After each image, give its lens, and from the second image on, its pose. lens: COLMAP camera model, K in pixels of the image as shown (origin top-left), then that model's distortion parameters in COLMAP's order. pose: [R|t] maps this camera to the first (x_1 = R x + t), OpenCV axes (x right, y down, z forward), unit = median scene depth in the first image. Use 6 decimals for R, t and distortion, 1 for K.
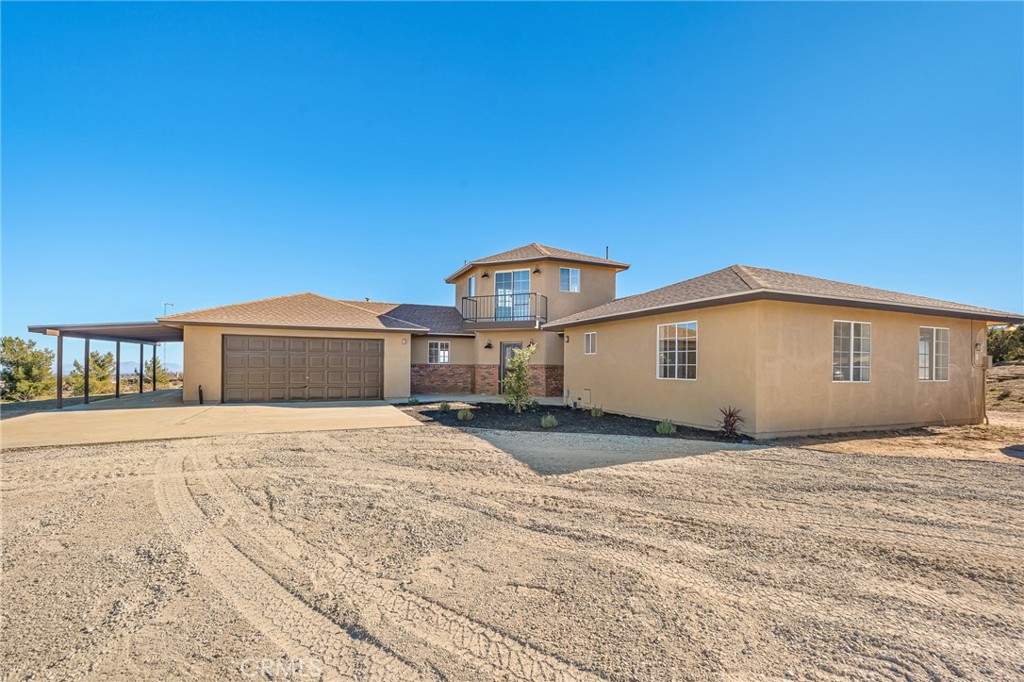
lens RADIAL K [[453.6, 0, 512.0], [0, 453.6, 341.0], [0, 0, 1]] dist [-0.002100, -0.000381]
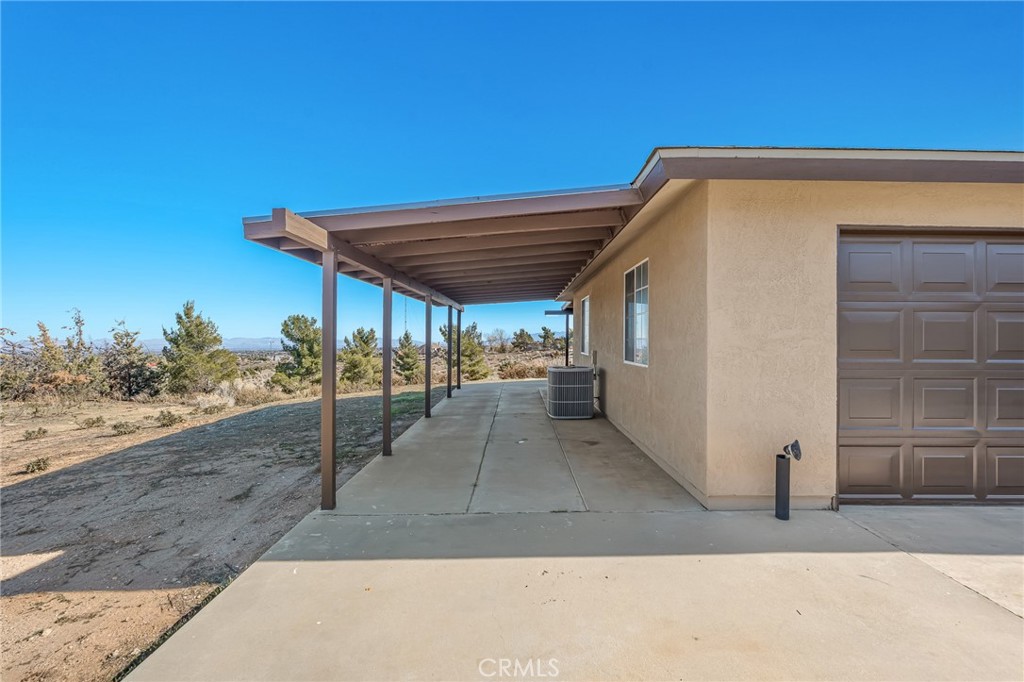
lens RADIAL K [[453.6, 0, 512.0], [0, 453.6, 341.0], [0, 0, 1]] dist [-0.002100, -0.000381]
pose [[0.910659, -0.002607, -0.413151, -0.603970], [0.026876, 0.998236, 0.052941, 0.025174], [0.412284, -0.059316, 0.909122, 0.672544]]
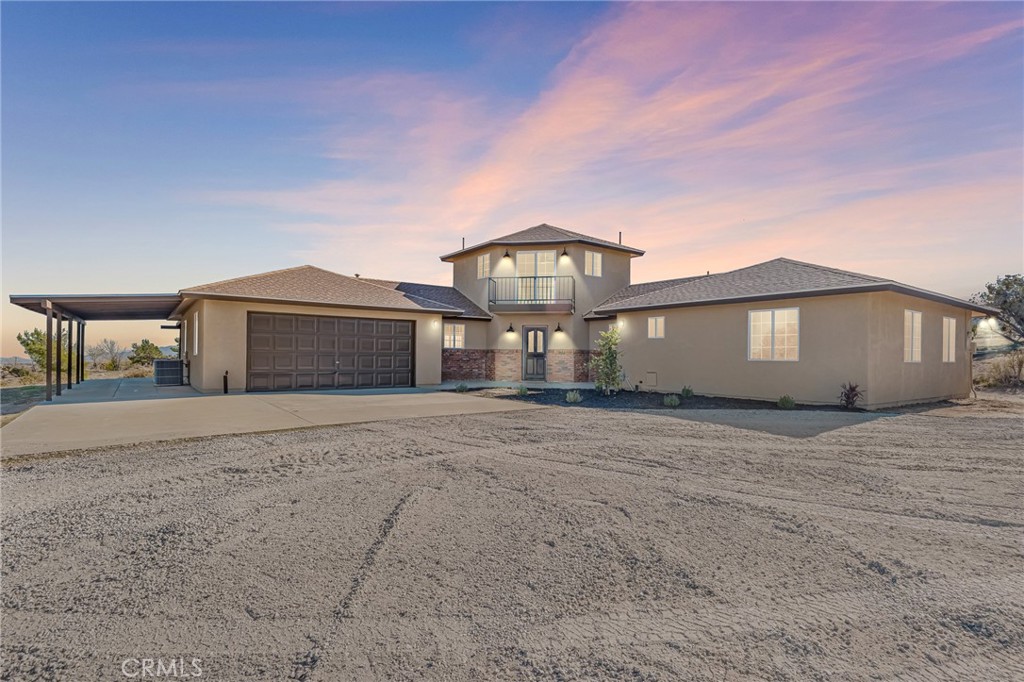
lens RADIAL K [[501.1, 0, 512.0], [0, 501.1, 341.0], [0, 0, 1]] dist [0.001450, -0.000095]
pose [[0.974662, 0.007500, 0.223556, -0.288745], [-0.013420, 0.999598, 0.024972, 0.008455], [-0.223279, -0.027340, 0.974371, -0.022115]]
